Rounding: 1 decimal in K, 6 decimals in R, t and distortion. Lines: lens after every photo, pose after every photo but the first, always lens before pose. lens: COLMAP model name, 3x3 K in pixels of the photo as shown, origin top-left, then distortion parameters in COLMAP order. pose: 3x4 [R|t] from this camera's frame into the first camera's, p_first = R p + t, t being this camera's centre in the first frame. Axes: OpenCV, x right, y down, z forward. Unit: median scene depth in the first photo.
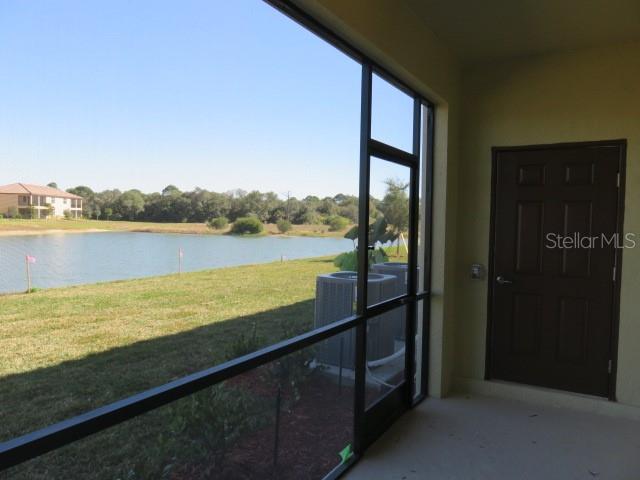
lens RADIAL K [[474.2, 0, 320.0], [0, 474.2, 240.0], [0, 0, 1]] dist [-0.011865, 0.002056]
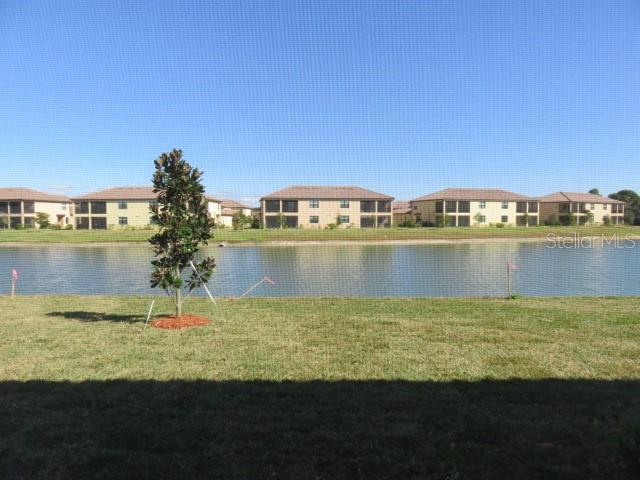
lens RADIAL K [[474.2, 0, 320.0], [0, 474.2, 240.0], [0, 0, 1]] dist [-0.011865, 0.002056]
pose [[0.503644, 0.011539, -0.863834, 0.126908], [-0.023627, 0.999721, -0.000421, -0.010691], [0.863588, 0.020622, 0.503776, 0.306450]]
